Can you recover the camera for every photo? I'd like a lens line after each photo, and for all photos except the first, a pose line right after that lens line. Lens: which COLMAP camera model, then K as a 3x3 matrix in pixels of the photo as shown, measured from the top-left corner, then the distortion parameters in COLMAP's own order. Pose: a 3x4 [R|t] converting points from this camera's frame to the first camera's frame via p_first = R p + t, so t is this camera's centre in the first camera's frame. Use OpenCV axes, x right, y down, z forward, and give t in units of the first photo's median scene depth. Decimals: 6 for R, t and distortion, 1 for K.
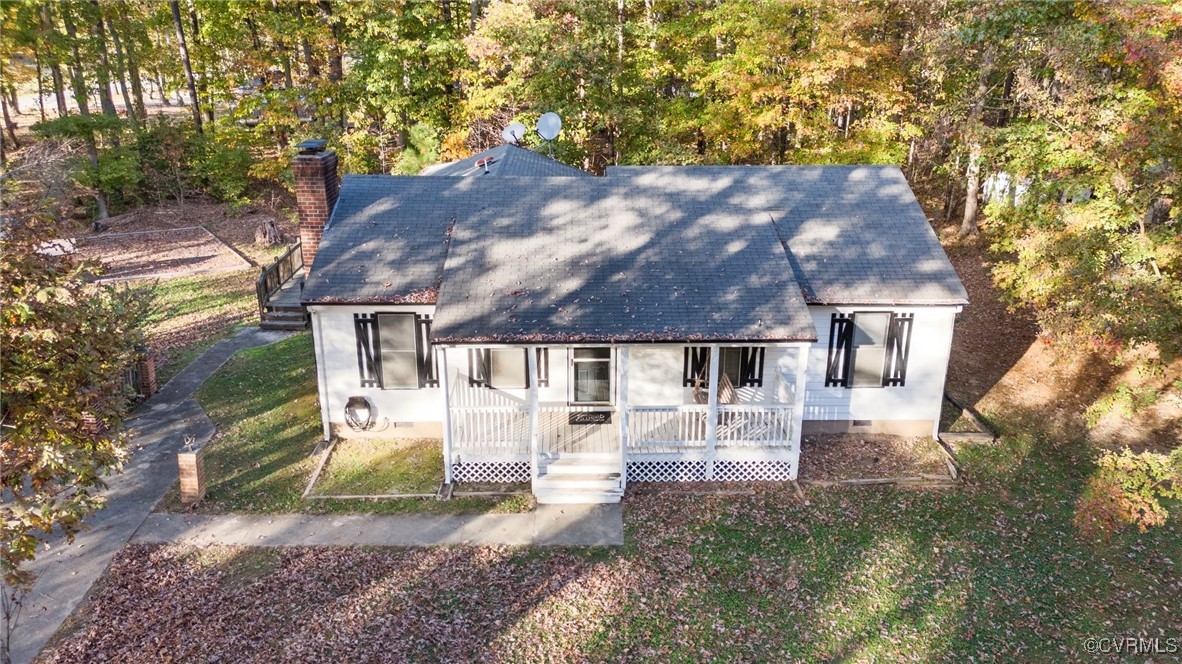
lens RADIAL K [[900.5, 0, 591.0], [0, 900.5, 332.0], [0, 0, 1]] dist [0.080883, -0.003465]
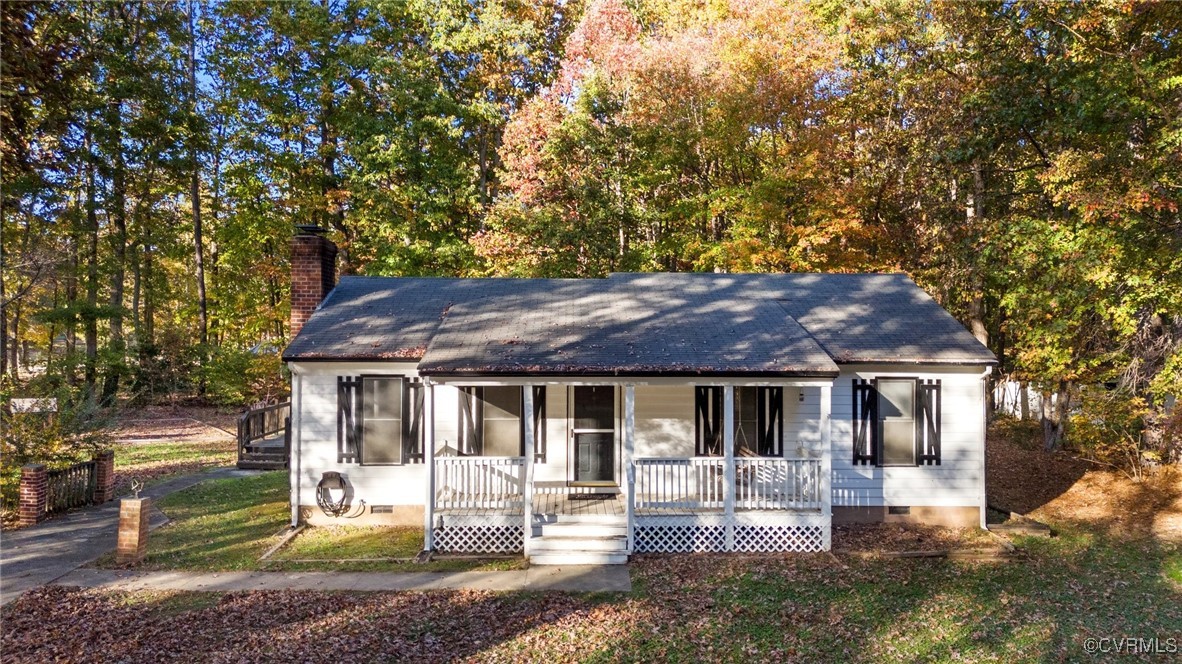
lens RADIAL K [[913.5, 0, 592.8], [0, 913.5, 289.3], [0, 0, 1]] dist [0.059081, 0.000912]
pose [[0.999998, -0.000941, -0.001474, 0.001337], [0.000393, 0.942394, -0.334505, 0.220852], [0.001703, 0.334504, 0.942393, 0.087072]]
